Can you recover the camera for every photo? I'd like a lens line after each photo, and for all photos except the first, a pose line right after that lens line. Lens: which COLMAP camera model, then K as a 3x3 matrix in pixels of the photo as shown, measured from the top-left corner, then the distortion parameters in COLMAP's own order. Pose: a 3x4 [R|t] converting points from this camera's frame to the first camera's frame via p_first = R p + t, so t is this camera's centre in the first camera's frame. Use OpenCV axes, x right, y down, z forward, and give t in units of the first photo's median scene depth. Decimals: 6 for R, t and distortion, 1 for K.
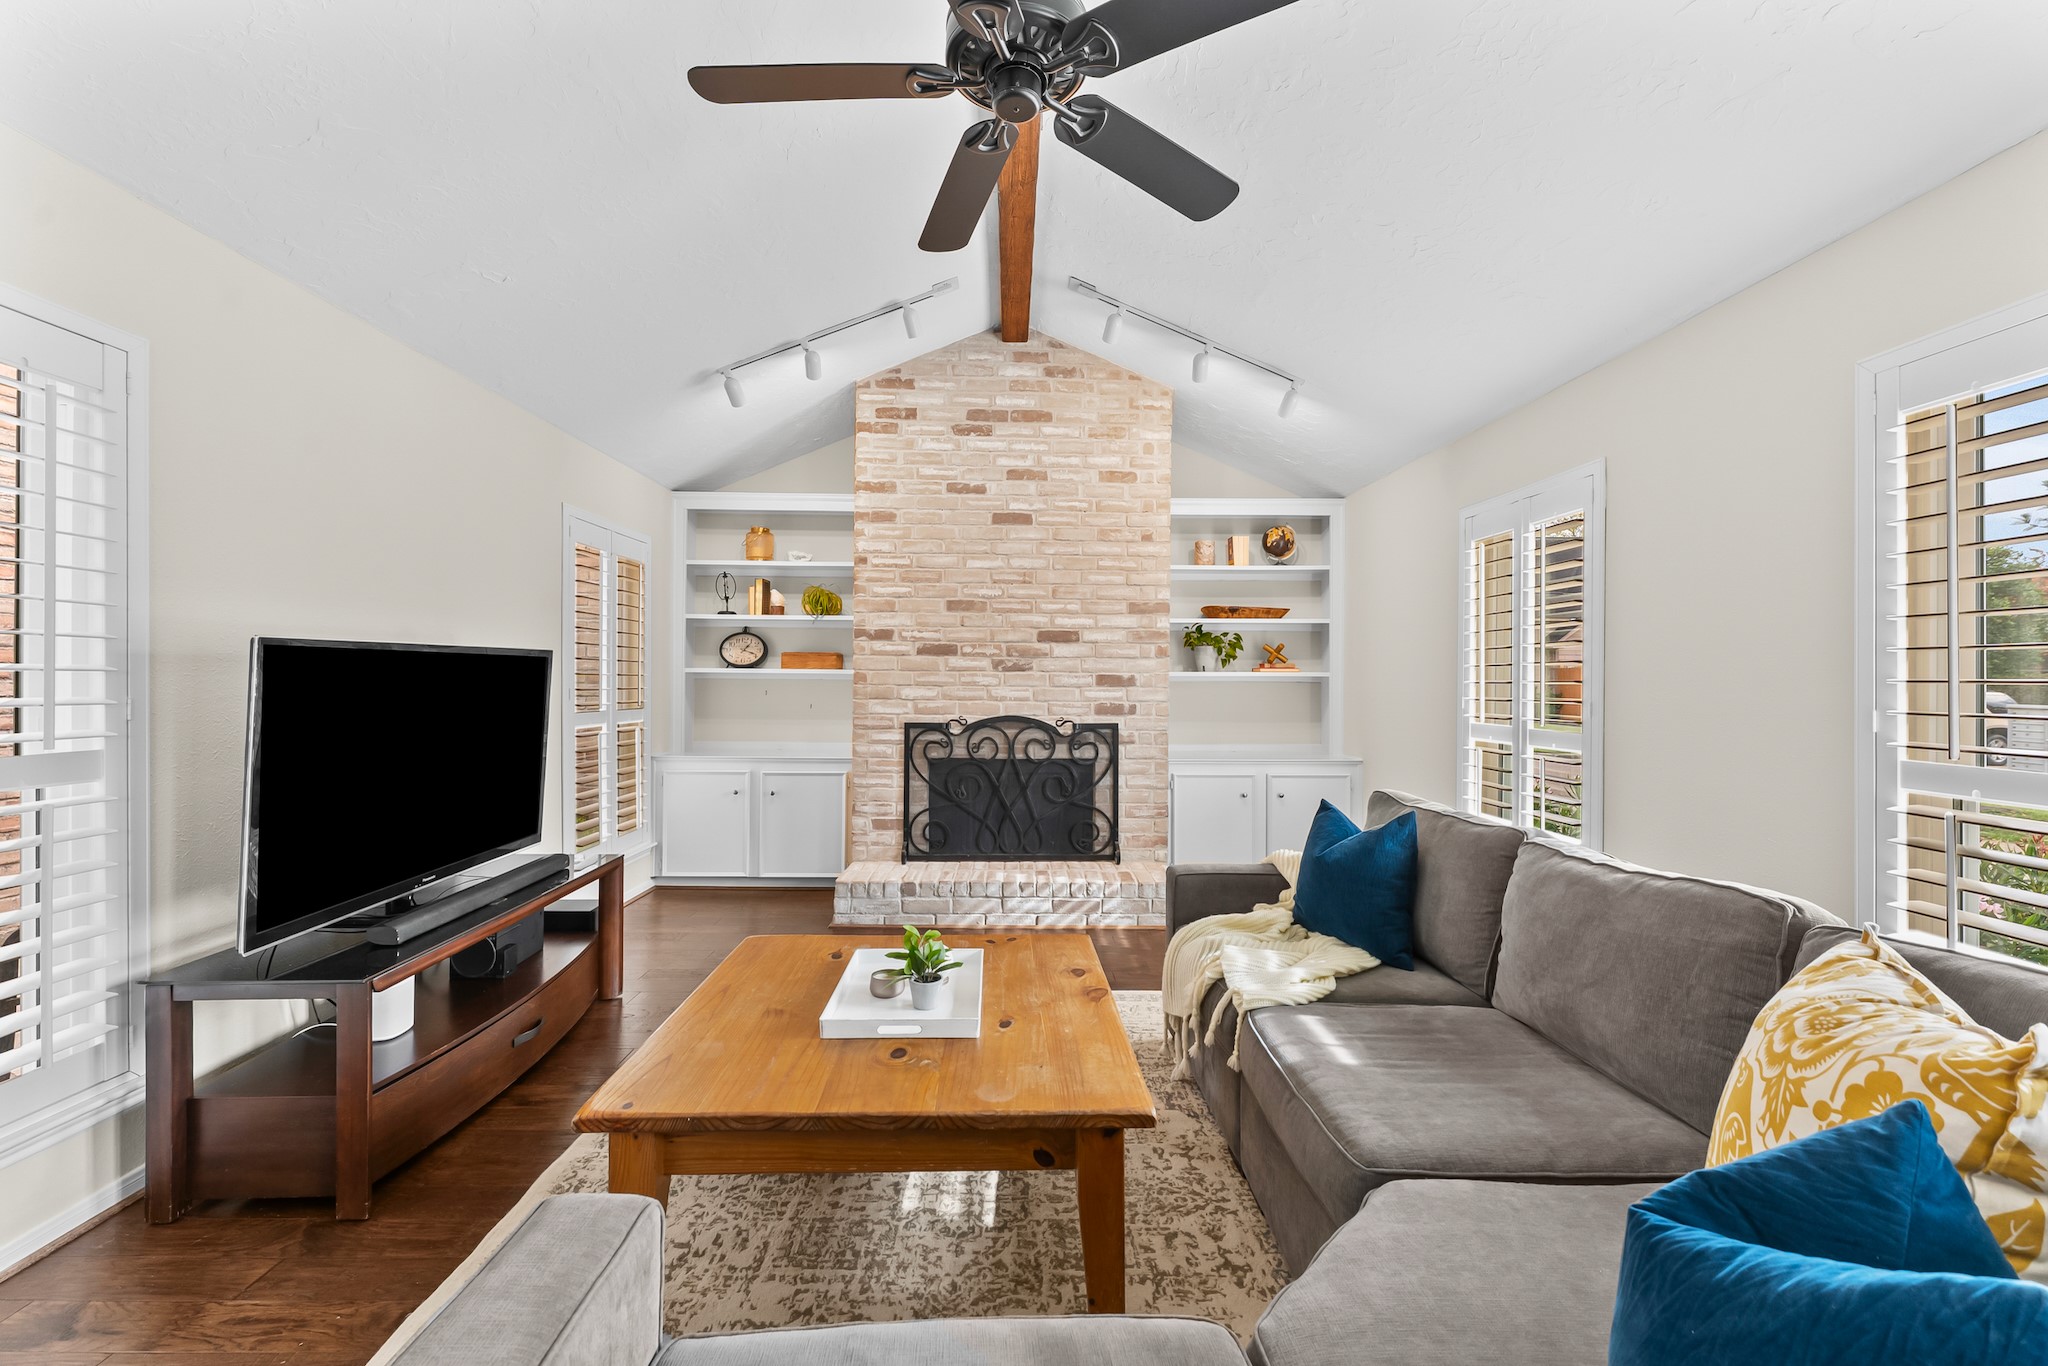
lens RADIAL K [[815.8, 0, 1023.5], [0, 815.8, 669.3], [0, 0, 1]] dist [0.002850, -0.000771]
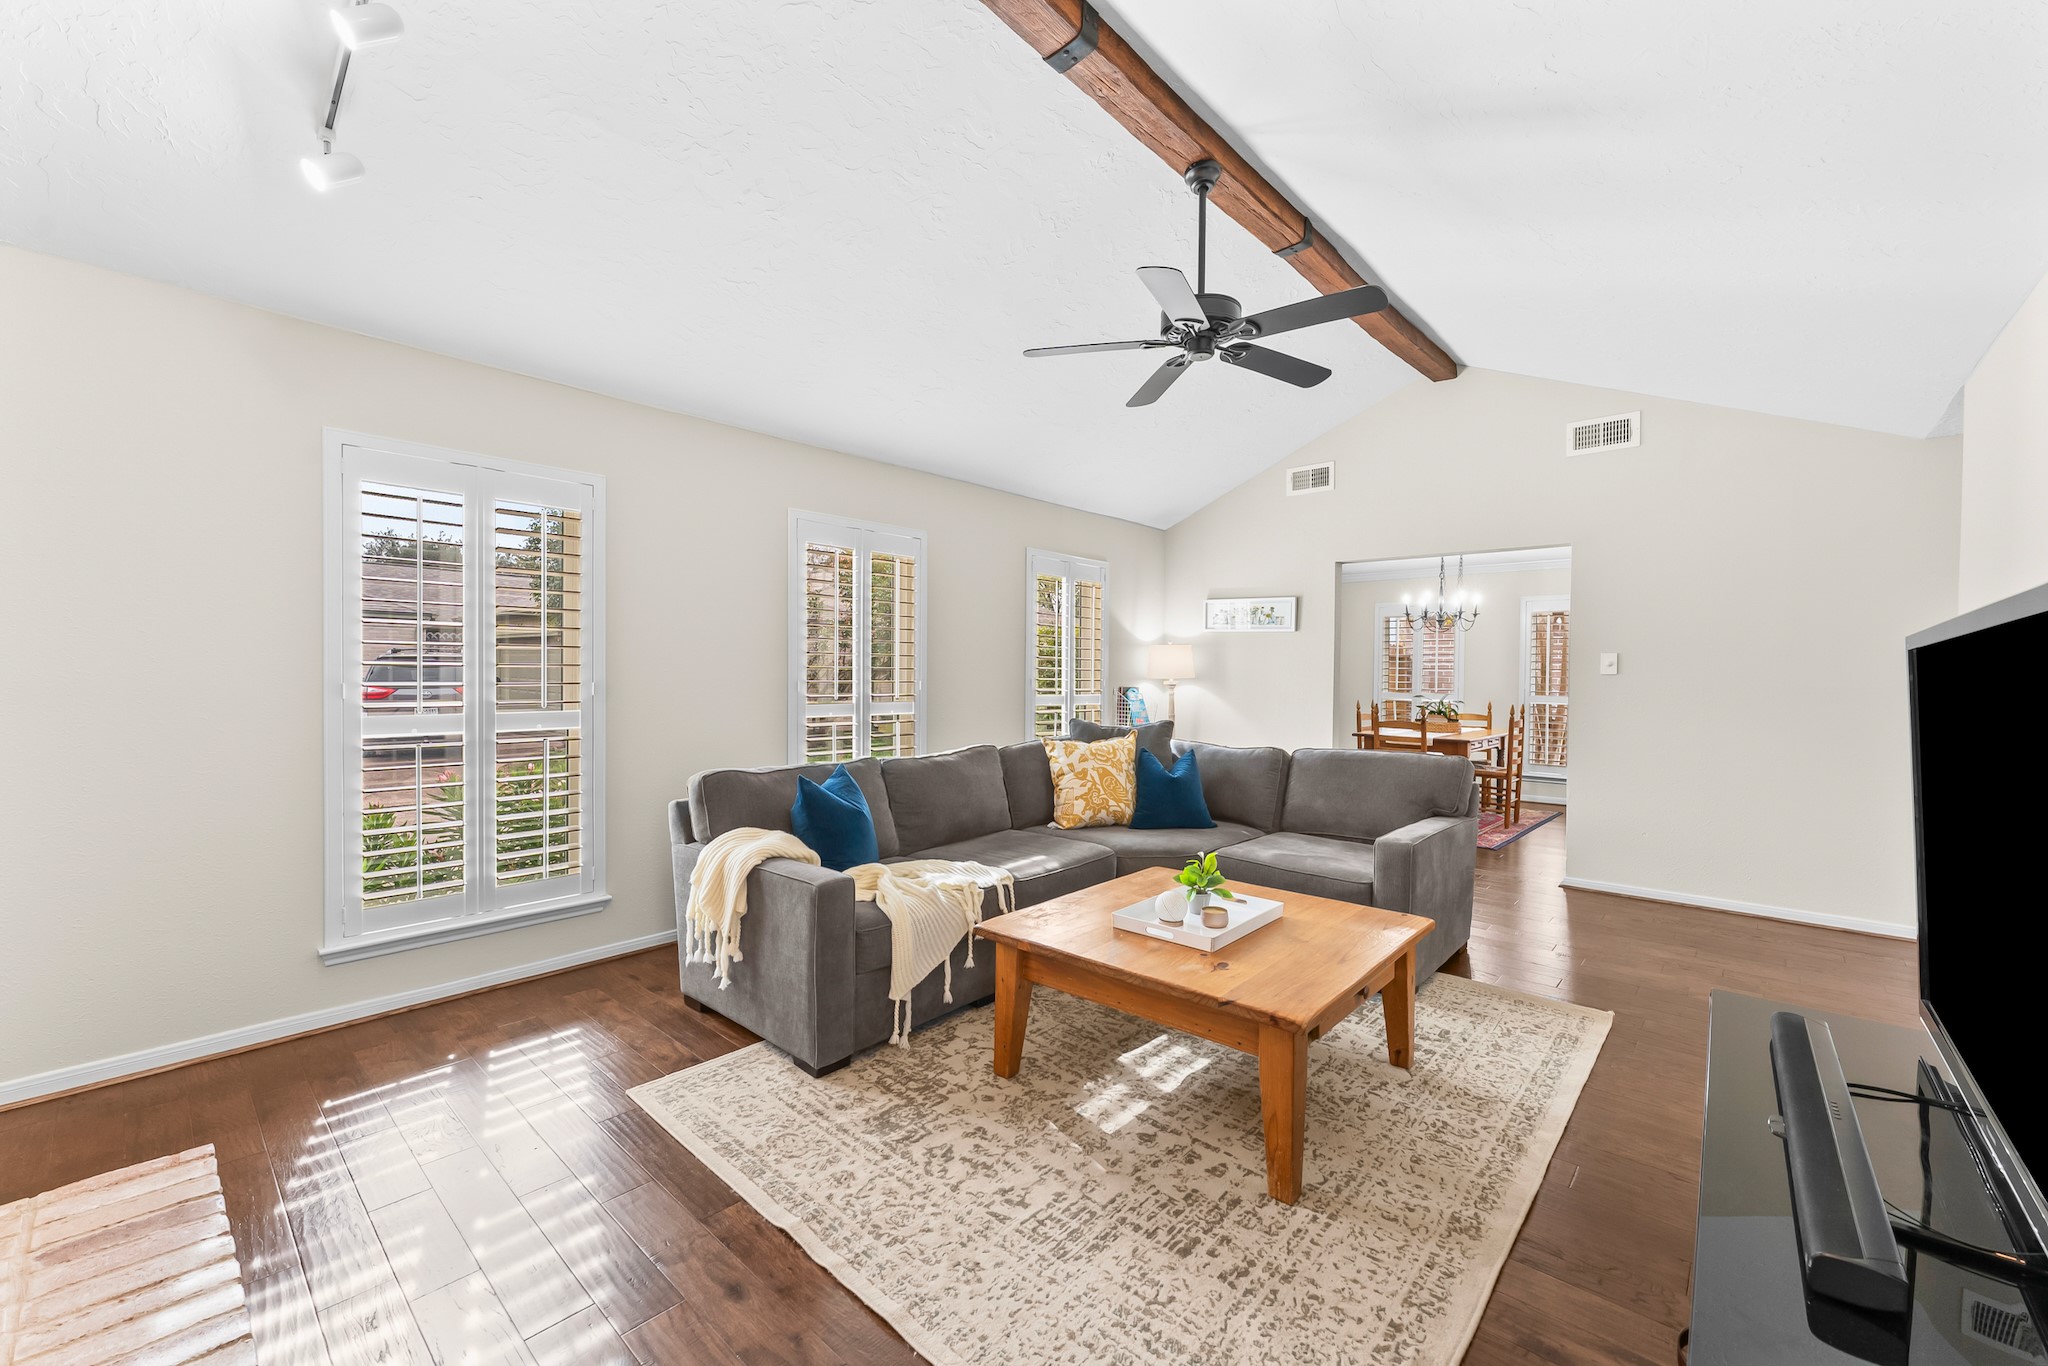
lens RADIAL K [[815.8, 0, 1026.1], [0, 815.8, 704.9], [0, 0, 1]] dist [0.002850, -0.000771]
pose [[-0.732588, -0.017799, 0.680439, -0.346884], [-0.018550, 0.999809, 0.006181, 0.026393], [-0.680419, -0.008094, -0.732778, 0.915283]]
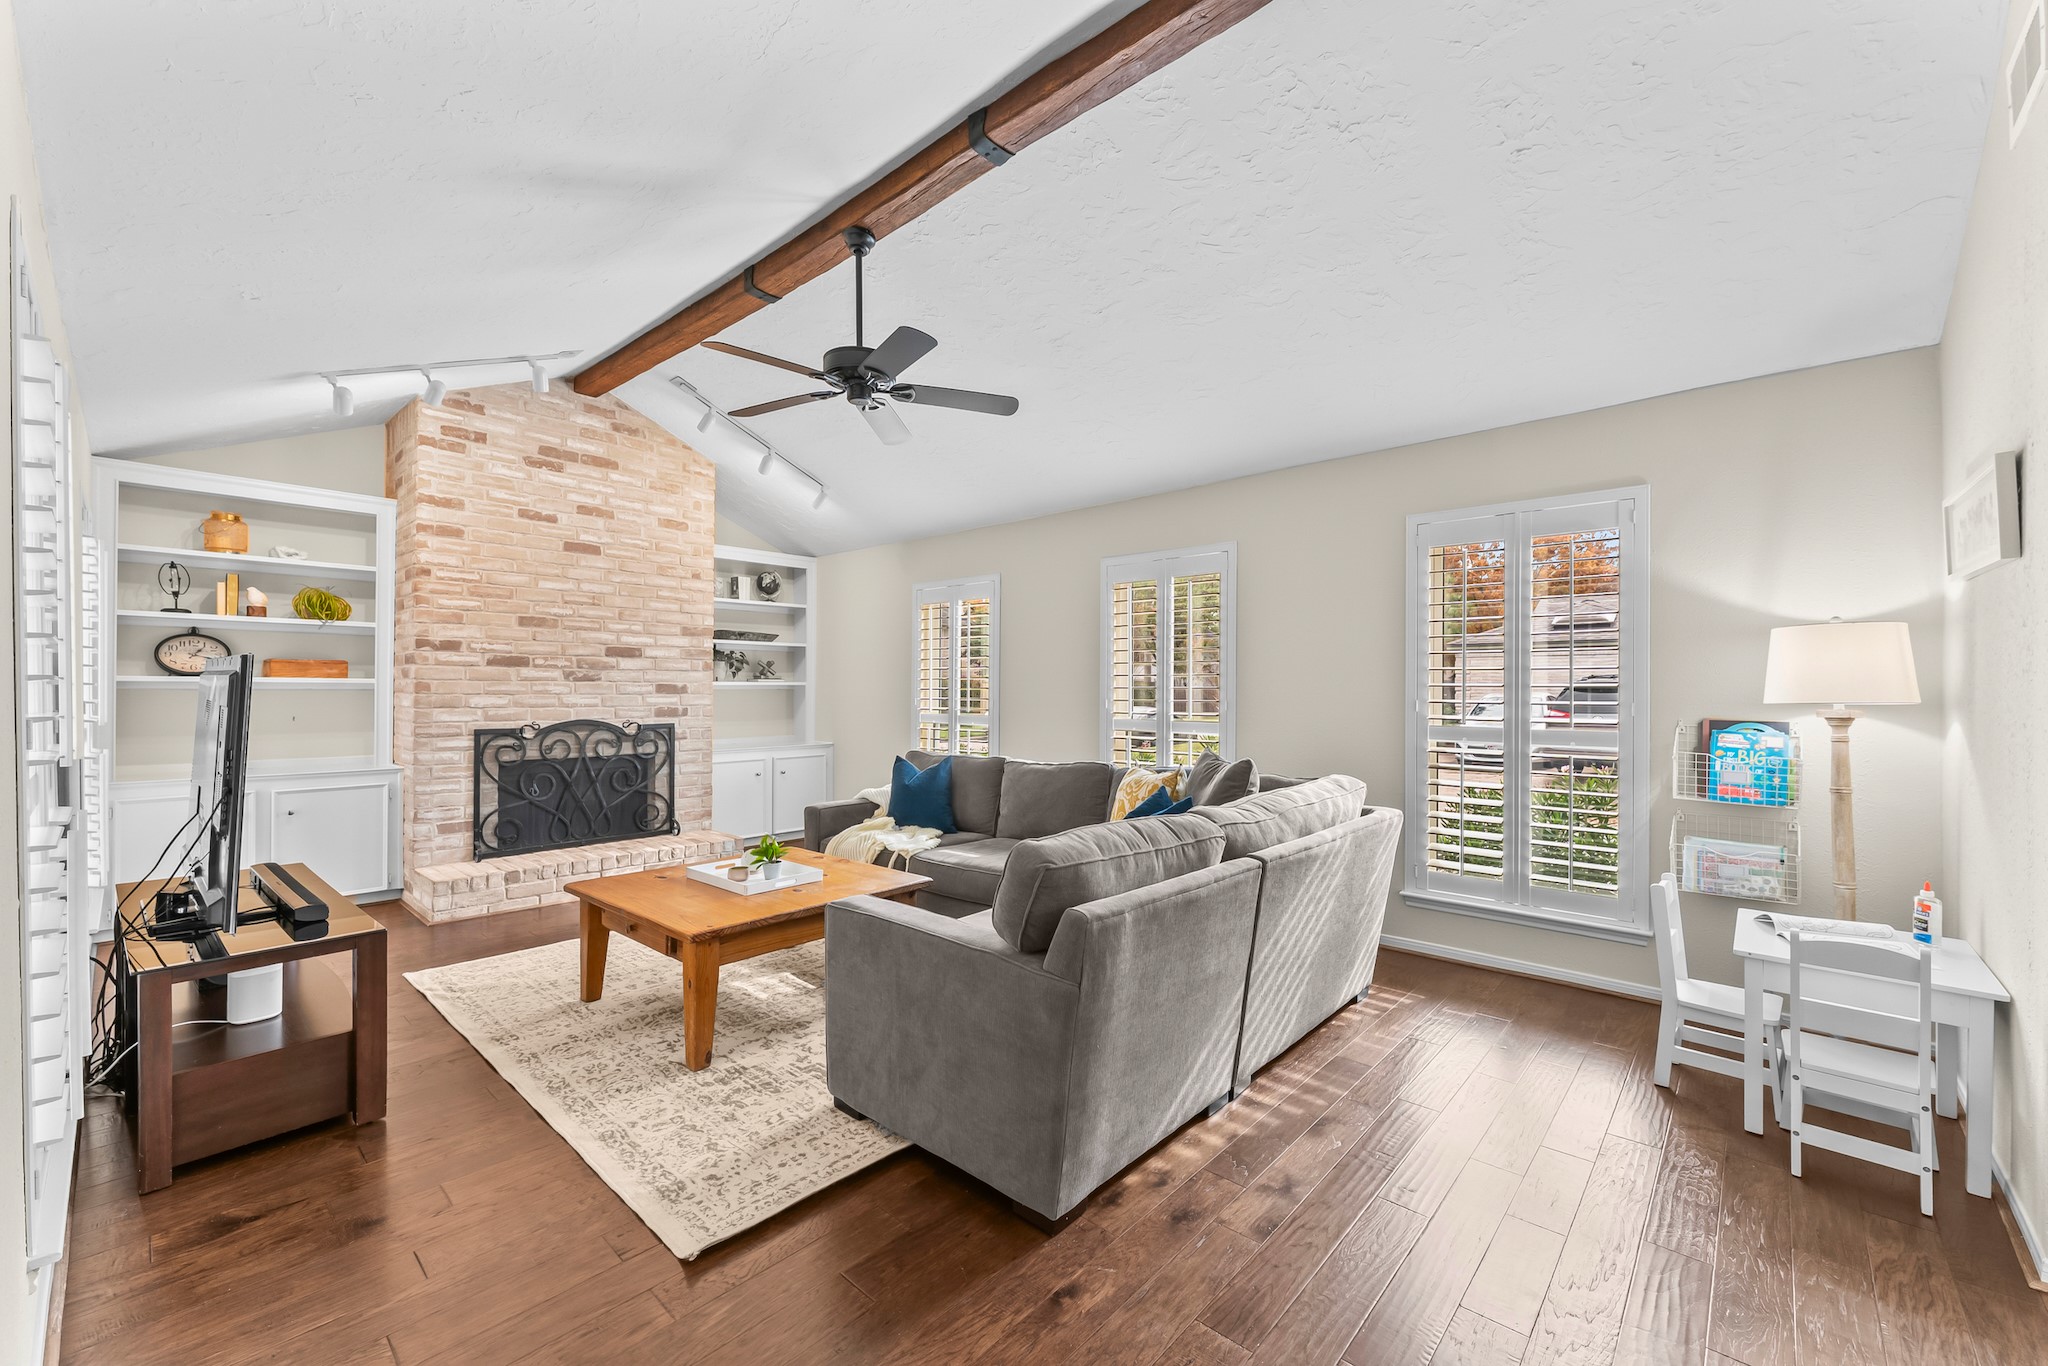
lens RADIAL K [[815.8, 0, 1007.9], [0, 815.8, 680.7], [0, 0, 1]] dist [0.002850, -0.000771]
pose [[0.695240, 0.002827, 0.718772, -0.423176], [-0.006495, 0.999976, 0.002349, -0.005040], [-0.718748, -0.006301, 0.695242, -0.230518]]
